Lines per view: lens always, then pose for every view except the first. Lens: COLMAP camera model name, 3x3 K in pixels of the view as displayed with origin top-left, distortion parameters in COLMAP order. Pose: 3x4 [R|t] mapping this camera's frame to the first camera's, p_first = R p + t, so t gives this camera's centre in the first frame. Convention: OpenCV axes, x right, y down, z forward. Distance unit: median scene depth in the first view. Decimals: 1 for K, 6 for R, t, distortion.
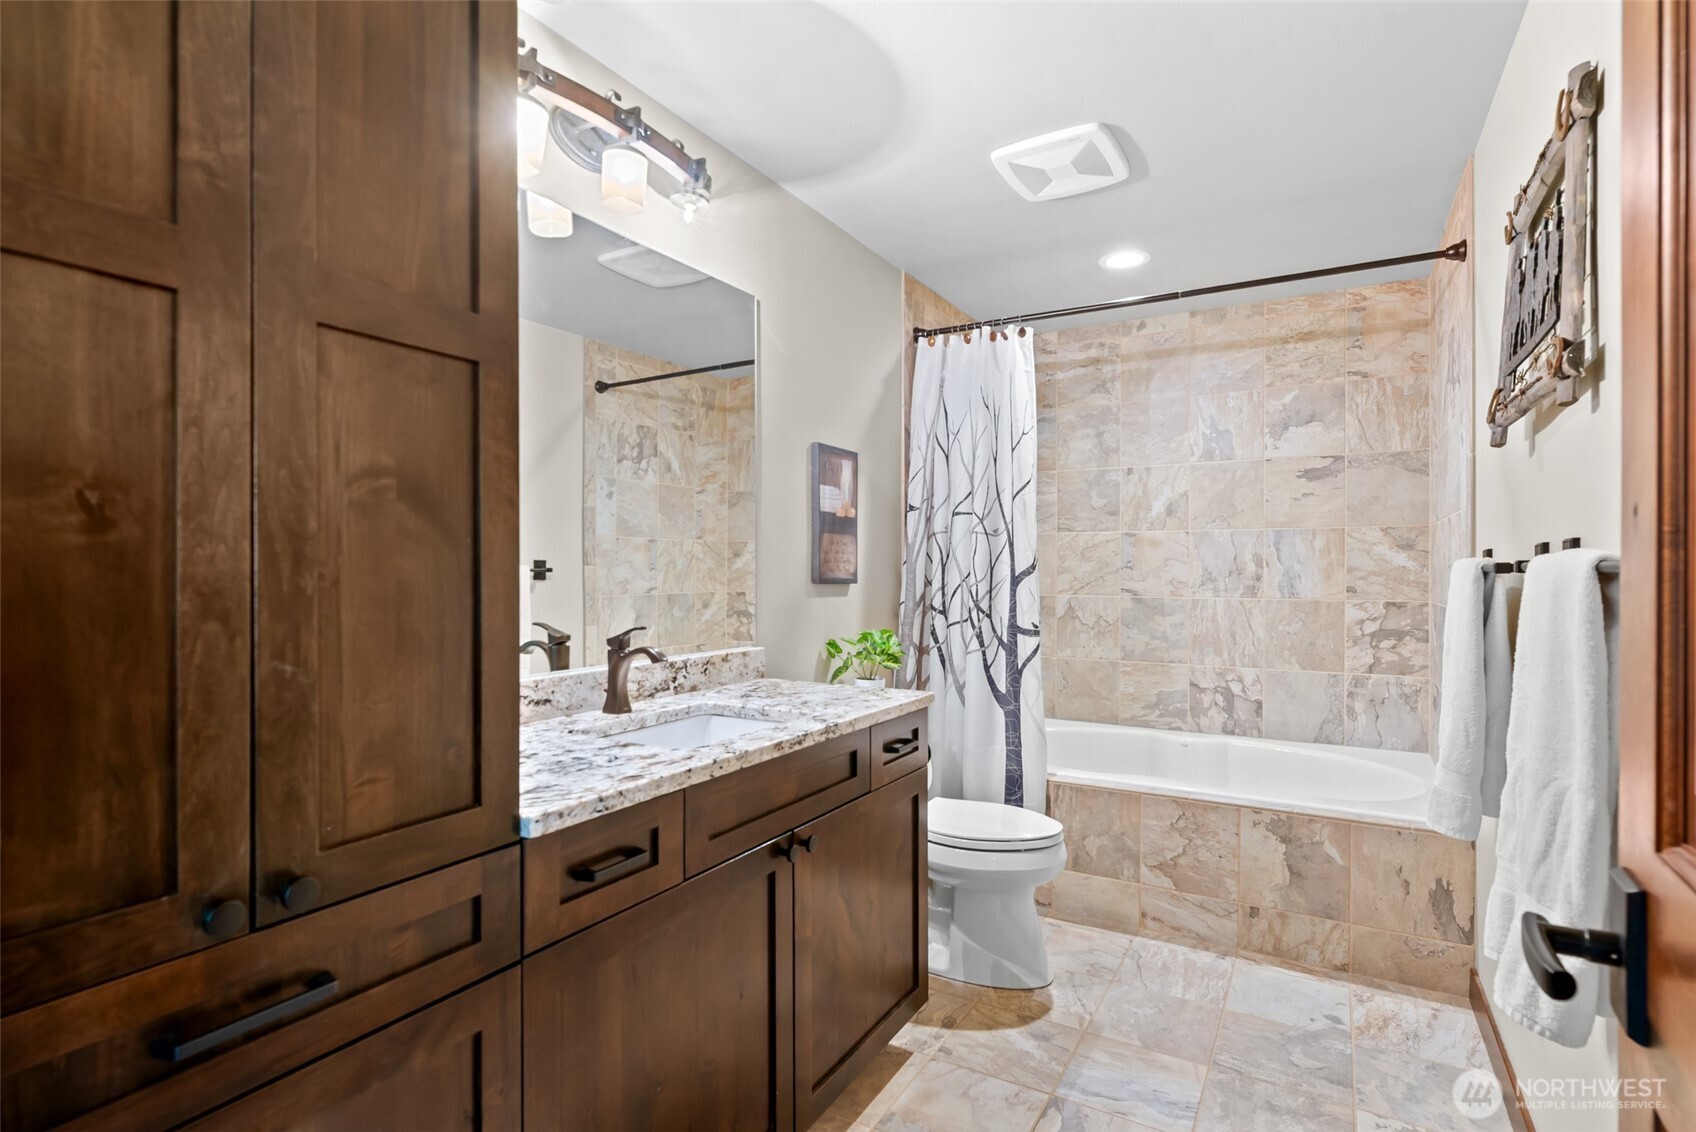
lens RADIAL K [[820.8, 0, 852.8], [0, 820.8, 574.6], [0, 0, 1]] dist [-0.002144, 0.000539]
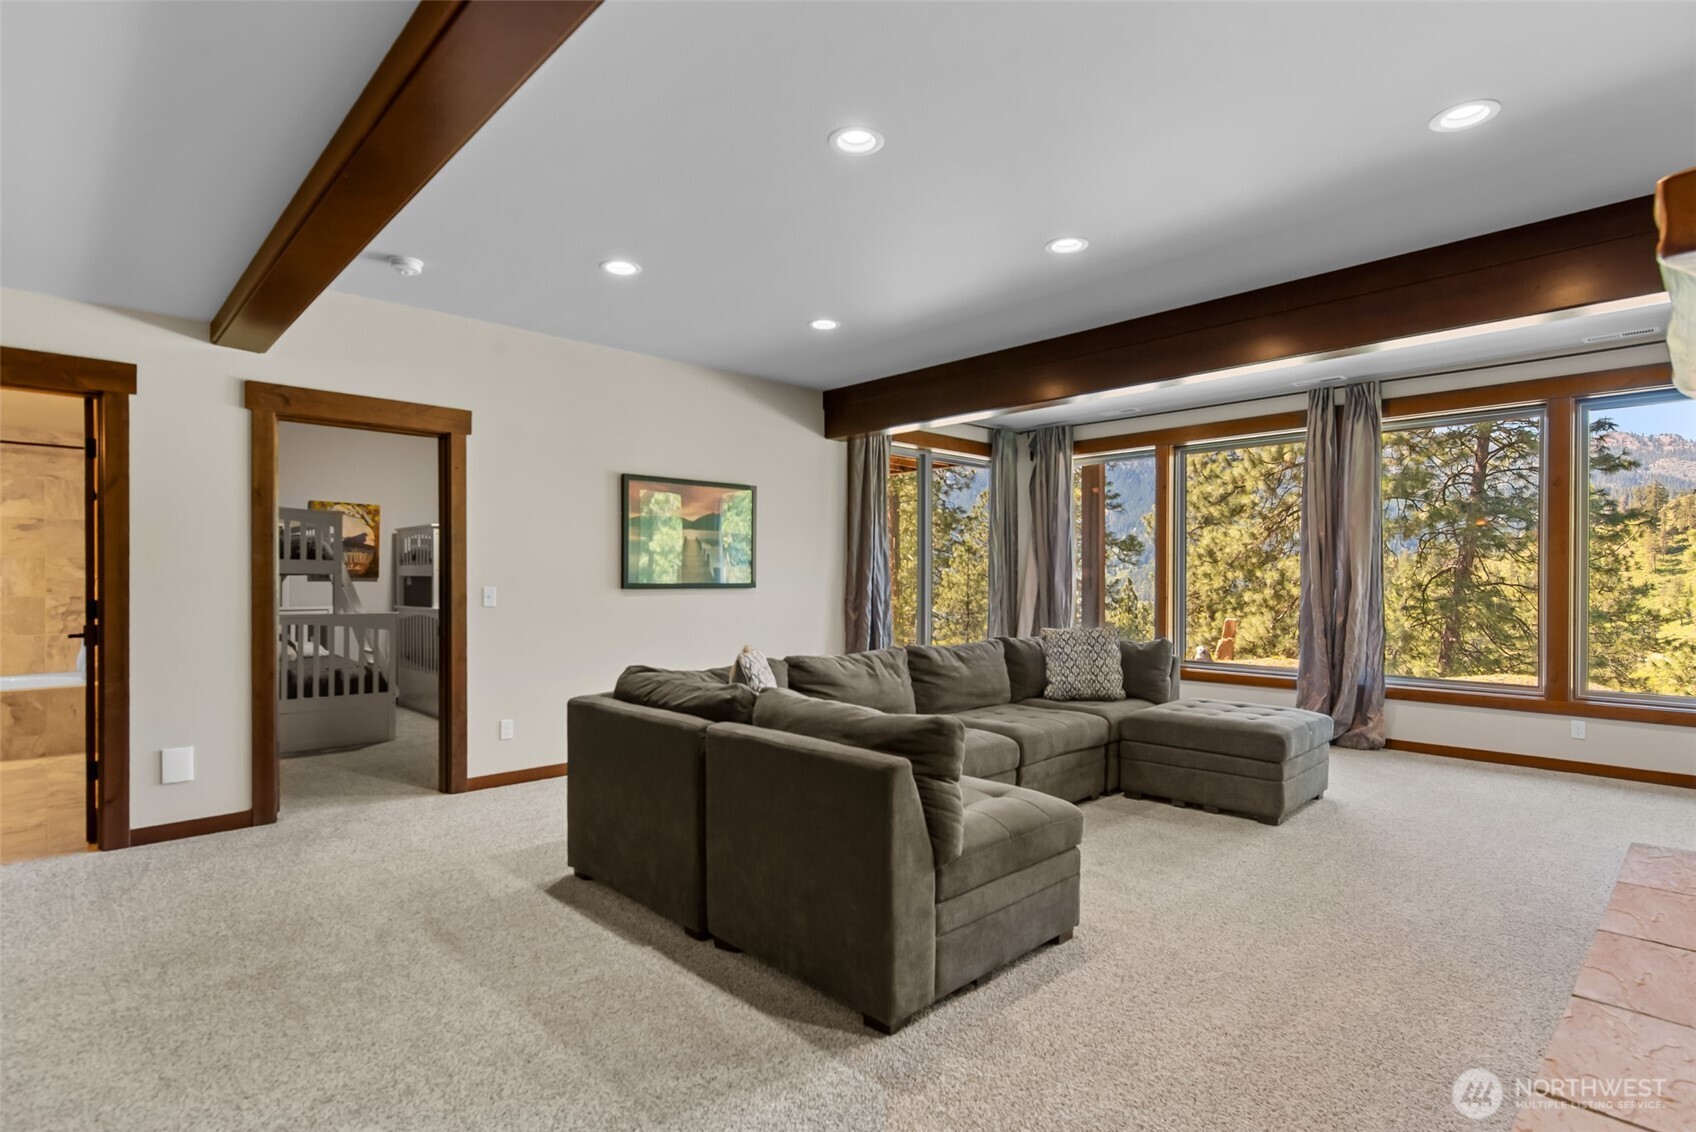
lens RADIAL K [[820.8, 0, 843.1], [0, 820.8, 581.8], [0, 0, 1]] dist [-0.002144, 0.000539]
pose [[0.265679, -0.005527, 0.964046, -0.726089], [0.002727, 0.999984, 0.004981, -0.005285], [-0.964058, 0.001305, 0.265689, -1.263906]]
